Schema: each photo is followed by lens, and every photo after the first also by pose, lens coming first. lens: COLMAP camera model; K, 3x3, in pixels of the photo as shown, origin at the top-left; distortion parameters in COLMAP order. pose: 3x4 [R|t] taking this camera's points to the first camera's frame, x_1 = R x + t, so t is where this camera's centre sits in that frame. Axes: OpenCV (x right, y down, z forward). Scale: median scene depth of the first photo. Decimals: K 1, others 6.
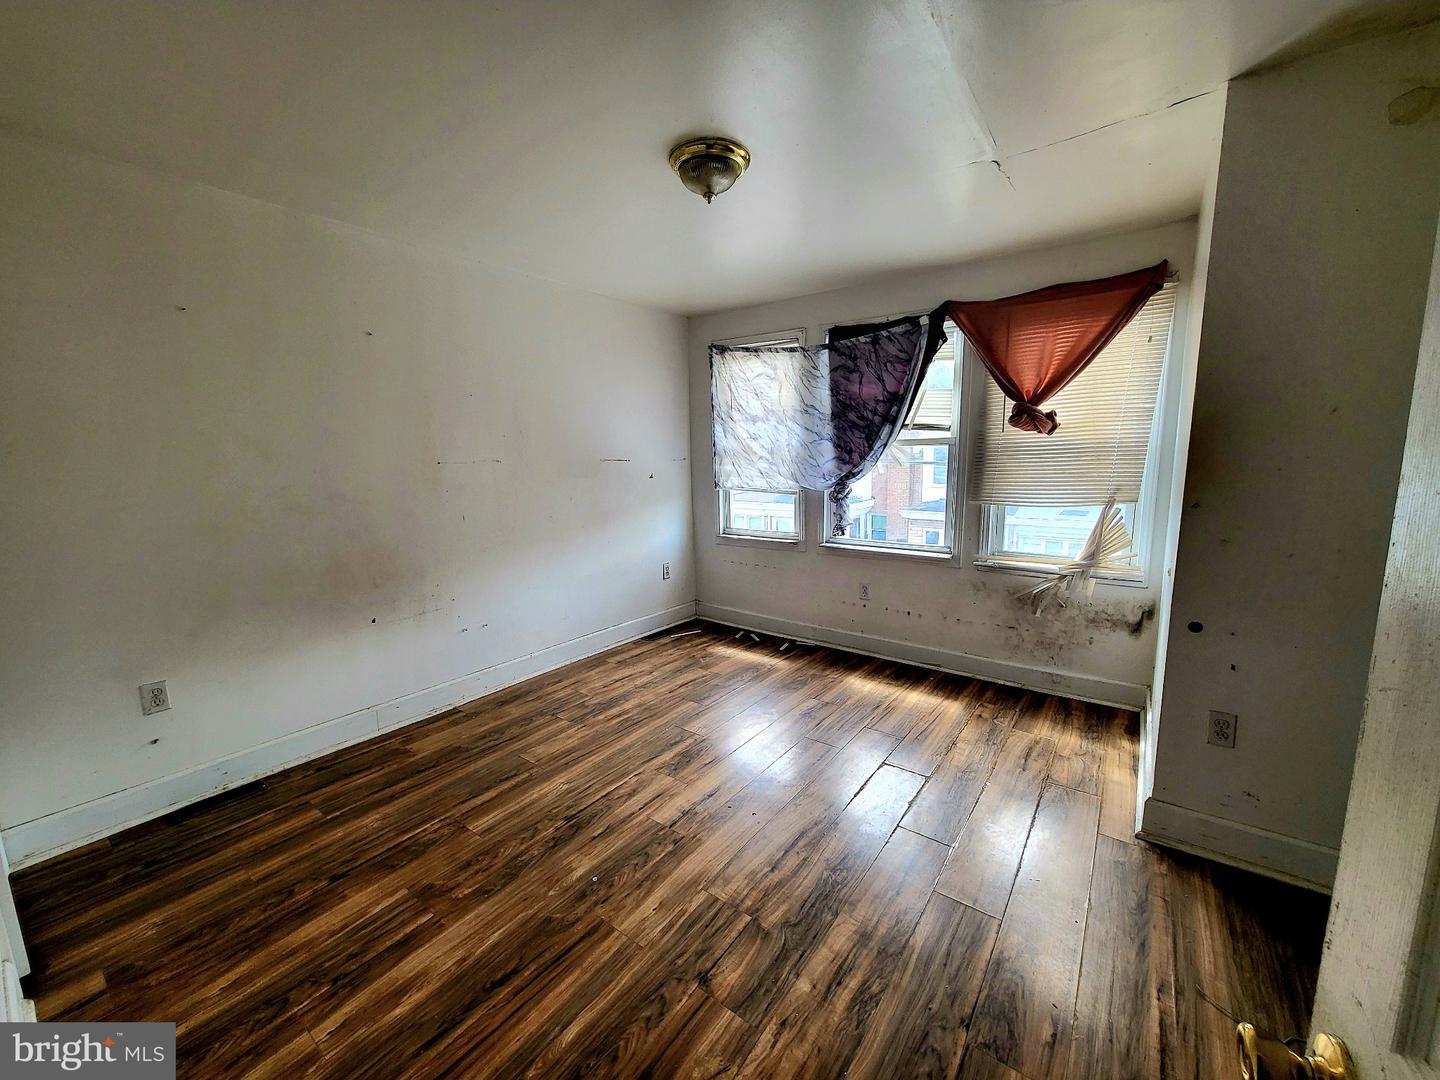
lens RADIAL K [[564.8, 0, 718.8], [0, 564.8, 541.5], [0, 0, 1]] dist [-0.001868, -0.000941]
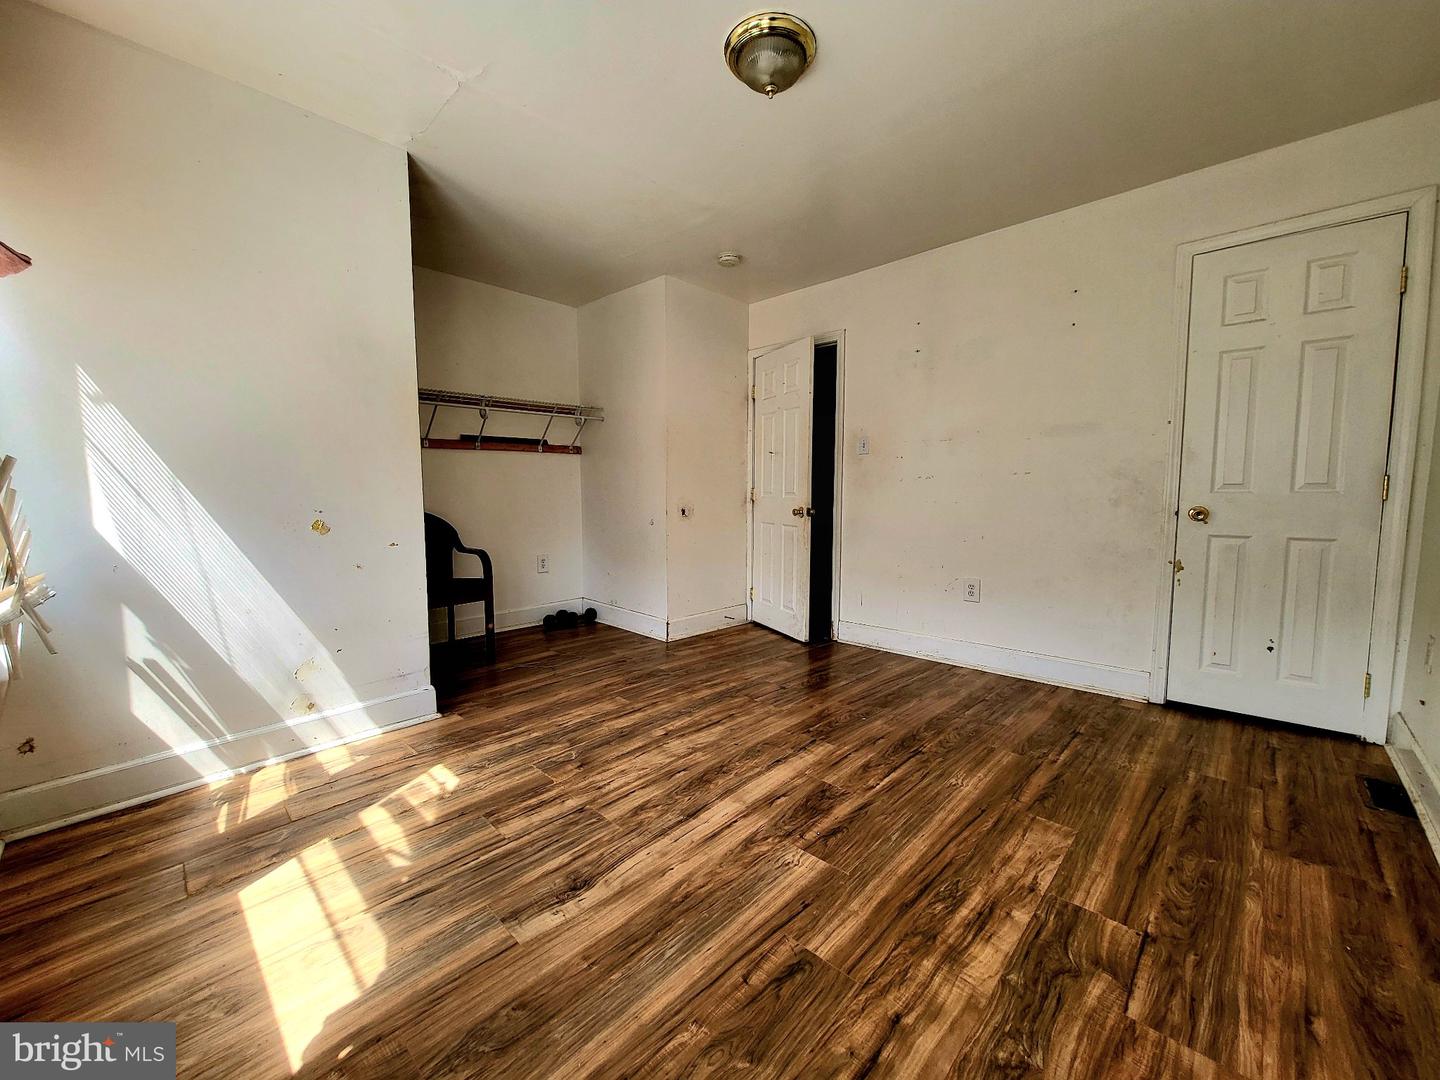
lens RADIAL K [[564.8, 0, 718.2], [0, 564.8, 536.8], [0, 0, 1]] dist [-0.001868, -0.000941]
pose [[-0.991947, 0.007116, 0.126457, -0.034844], [0.036619, 0.971893, 0.232556, -0.120763], [-0.121248, 0.235313, -0.964327, 1.726748]]
